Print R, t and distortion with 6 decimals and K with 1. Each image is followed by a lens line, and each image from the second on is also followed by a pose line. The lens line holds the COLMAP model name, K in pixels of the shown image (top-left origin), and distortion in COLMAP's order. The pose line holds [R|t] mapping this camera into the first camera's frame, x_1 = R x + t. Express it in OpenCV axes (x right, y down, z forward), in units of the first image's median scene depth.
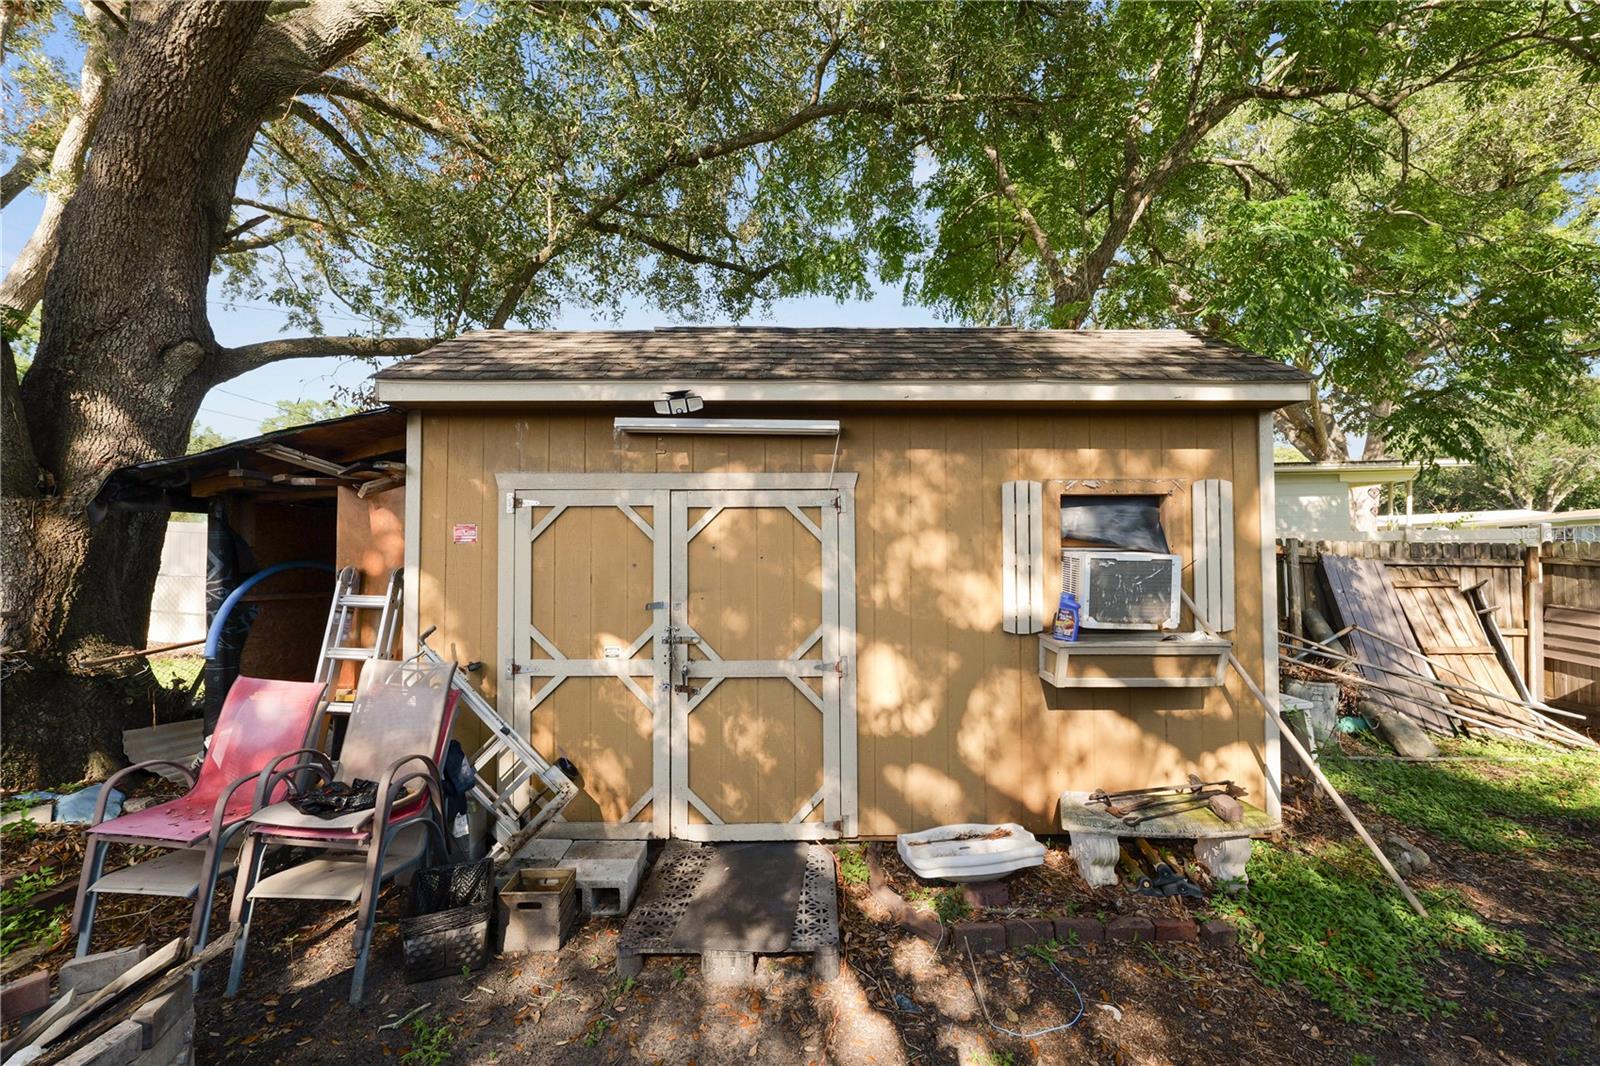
lens RADIAL K [[648.2, 0, 797.9], [0, 648.2, 544.1], [0, 0, 1]] dist [-0.011489, -0.000007]
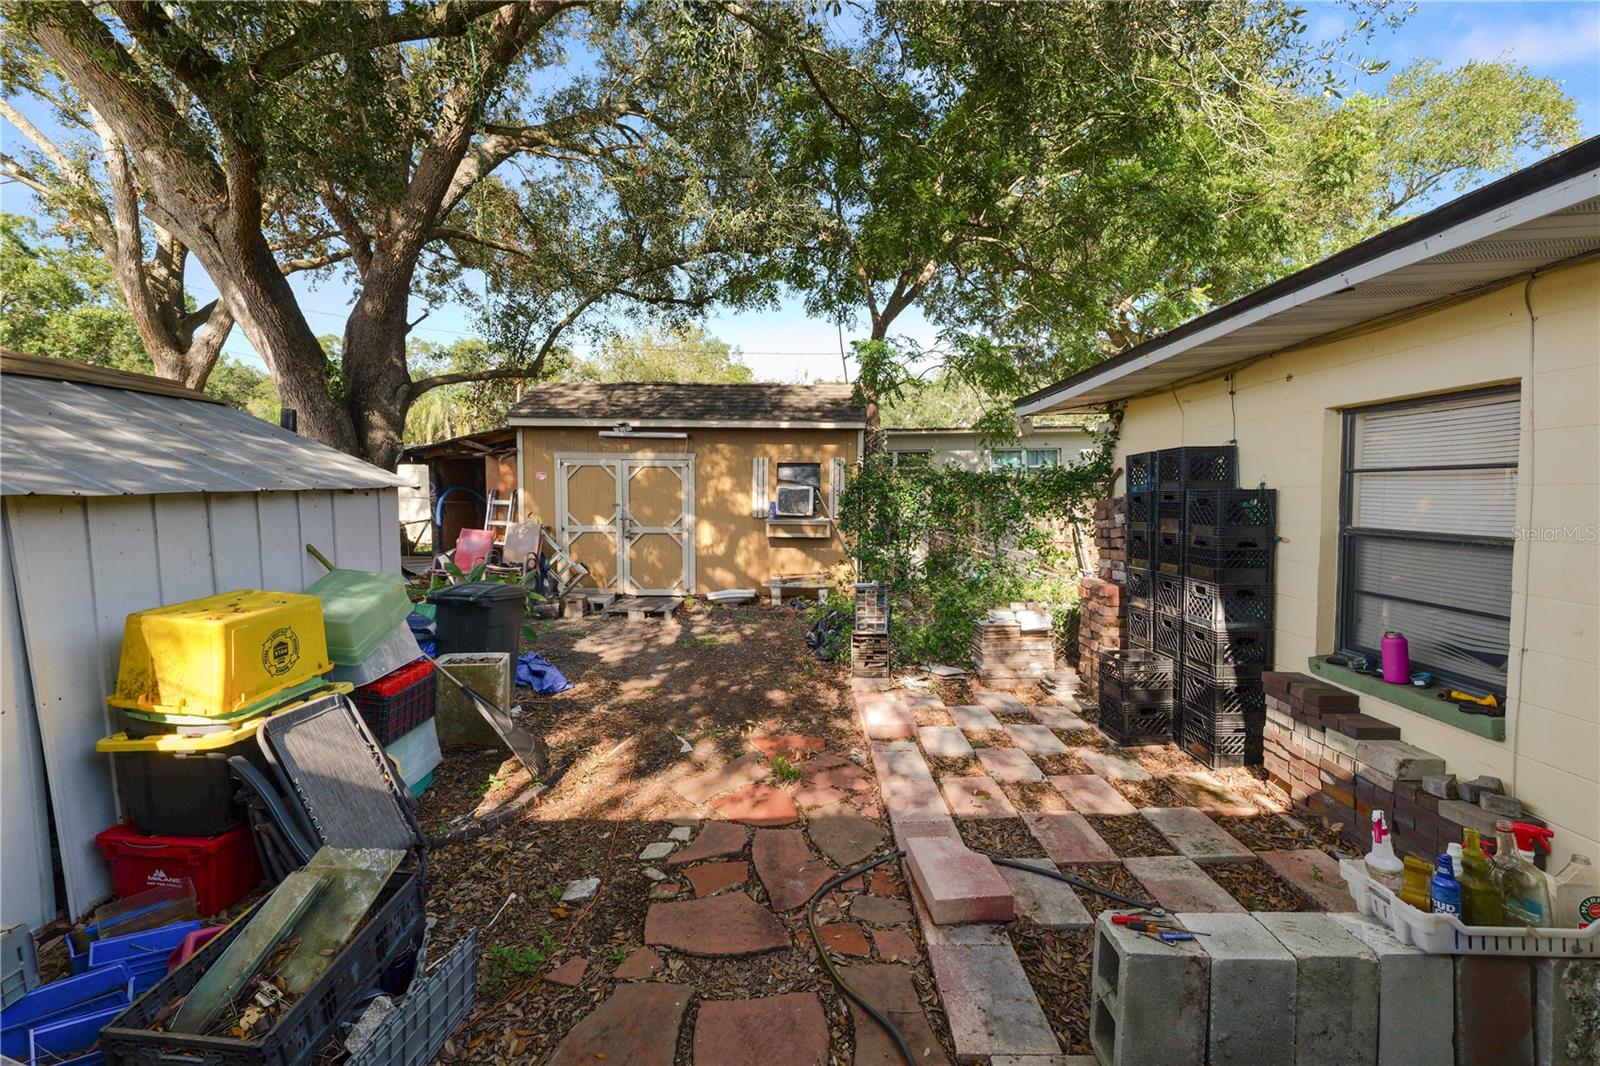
lens RADIAL K [[662.0, 0, 800.0], [0, 662.0, 533.0], [0, 0, 1]] dist [-0.000412, 0.000003]
pose [[0.999891, 0.010325, -0.010550, 0.534656], [-0.009278, 0.995452, 0.094812, -0.048875], [0.011481, -0.094703, 0.995439, -1.609591]]
